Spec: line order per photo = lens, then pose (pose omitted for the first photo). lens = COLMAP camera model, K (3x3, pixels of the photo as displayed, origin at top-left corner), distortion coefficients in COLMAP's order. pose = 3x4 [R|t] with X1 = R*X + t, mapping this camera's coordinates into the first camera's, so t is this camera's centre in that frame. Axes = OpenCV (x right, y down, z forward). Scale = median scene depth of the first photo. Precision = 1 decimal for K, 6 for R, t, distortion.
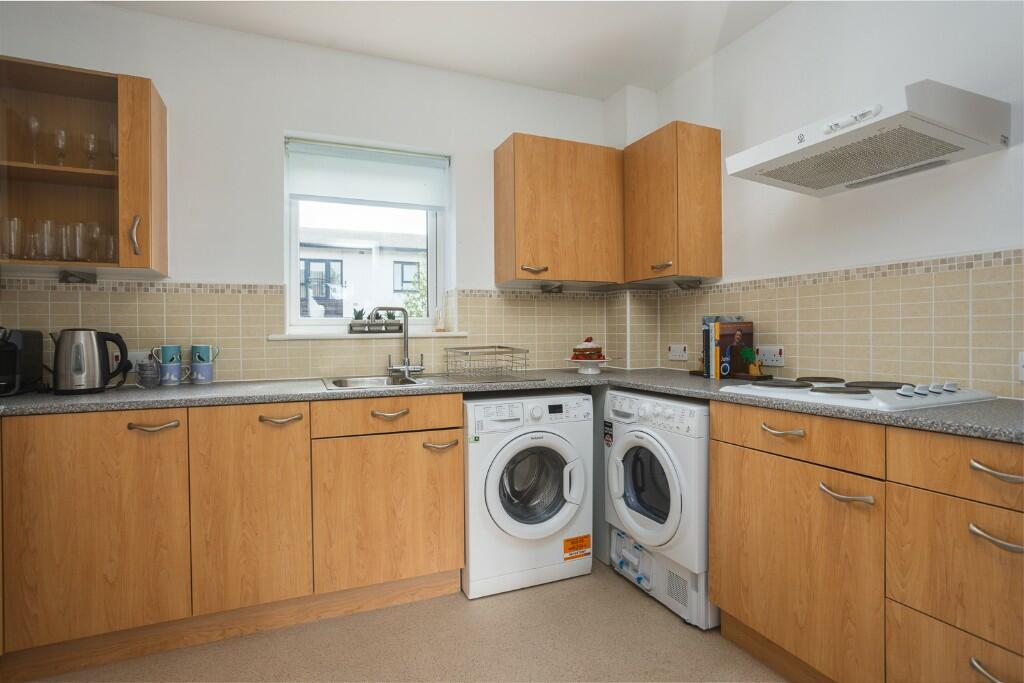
lens RADIAL K [[523.0, 0, 511.2], [0, 523.0, 339.4], [0, 0, 1]] dist [-0.027007, 0.009832]
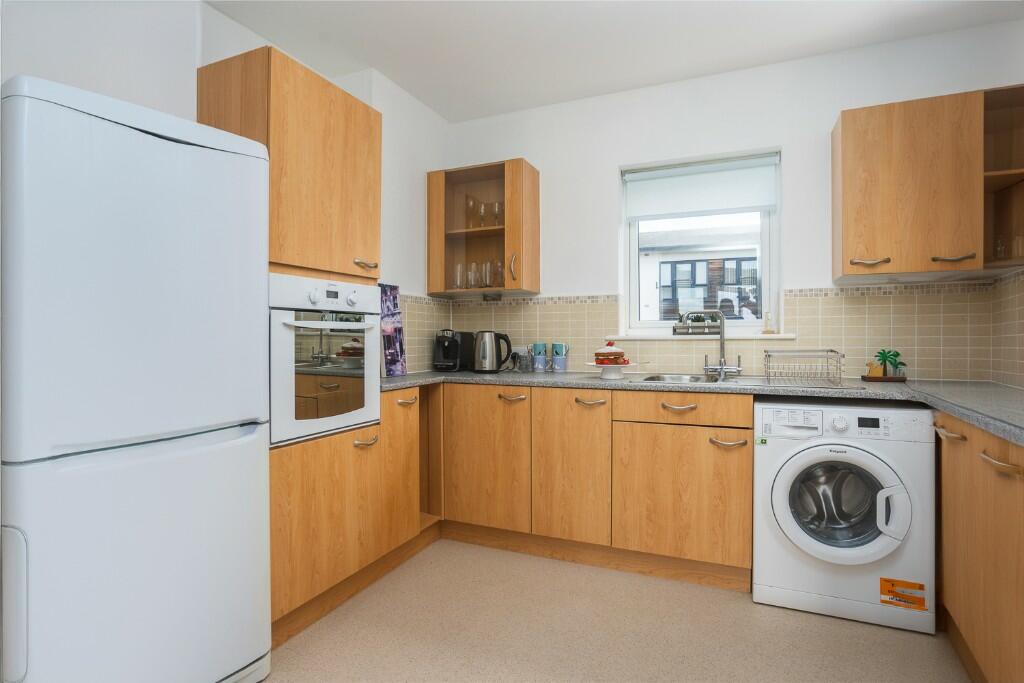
lens RADIAL K [[523.0, 0, 504.3], [0, 523.0, 340.6], [0, 0, 1]] dist [-0.027007, 0.009832]
pose [[0.688979, 0.013243, -0.724660, 0.295449], [-0.011866, 0.999905, 0.006991, -0.003190], [0.724684, 0.003782, 0.689071, -0.035746]]
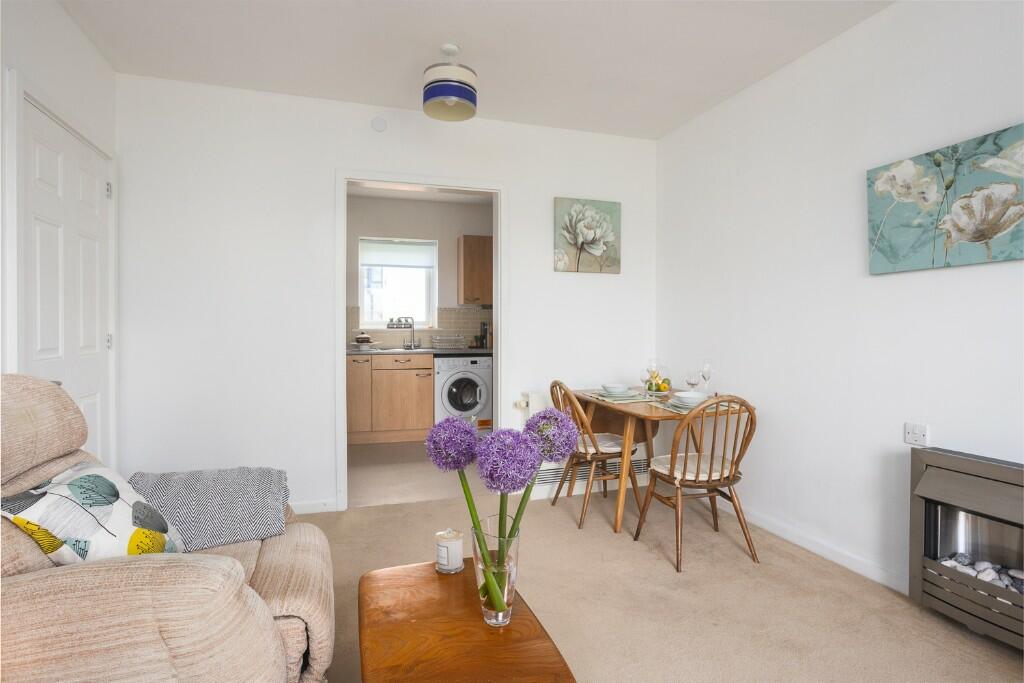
lens RADIAL K [[523.0, 0, 510.3], [0, 523.0, 340.8], [0, 0, 1]] dist [-0.027007, 0.009832]
pose [[0.996753, 0.014246, -0.079252, 0.437182], [-0.012870, 0.999758, 0.017843, -0.005707], [0.079487, -0.016765, 0.996695, -1.323447]]
